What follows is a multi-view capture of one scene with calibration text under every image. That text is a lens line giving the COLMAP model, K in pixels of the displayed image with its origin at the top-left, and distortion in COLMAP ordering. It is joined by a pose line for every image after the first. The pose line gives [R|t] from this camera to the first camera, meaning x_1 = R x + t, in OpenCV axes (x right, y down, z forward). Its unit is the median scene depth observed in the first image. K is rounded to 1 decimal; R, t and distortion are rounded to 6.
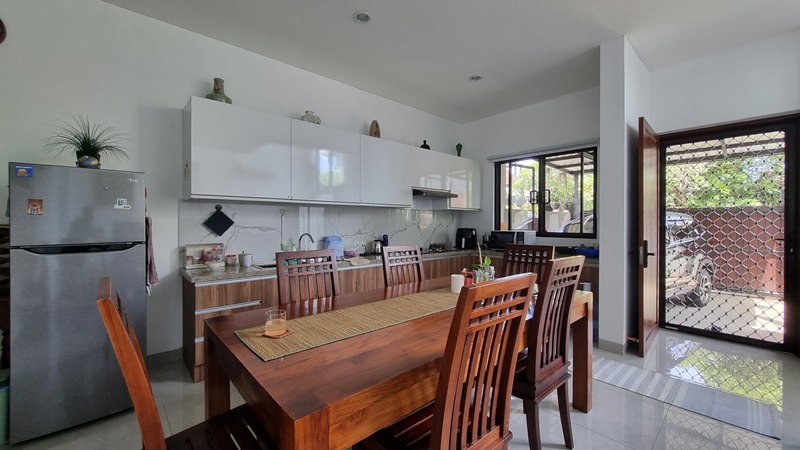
lens RADIAL K [[325.7, 0, 402.8], [0, 325.7, 221.8], [0, 0, 1]] dist [0.002353, 0.000149]
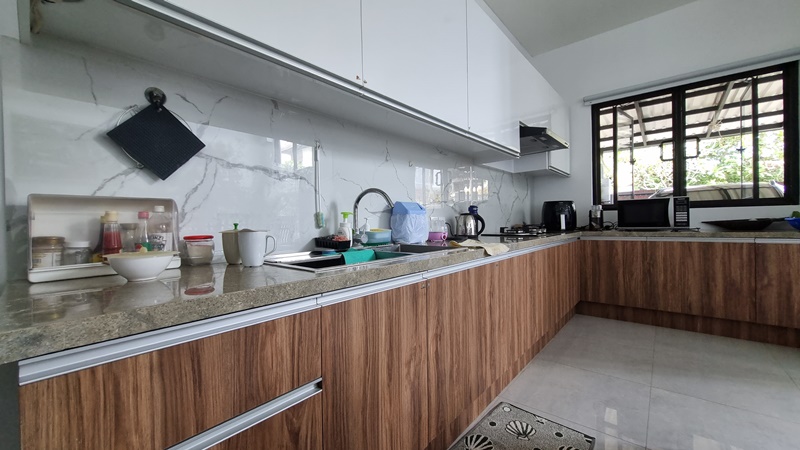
lens RADIAL K [[315.3, 0, 397.8], [0, 315.3, 222.6], [0, 0, 1]] dist [0.003252, 0.000471]
pose [[0.991509, -0.020338, 0.128440, -0.364898], [0.020220, 0.999793, 0.002222, 0.093275], [-0.128459, 0.000394, 0.991715, 0.648624]]
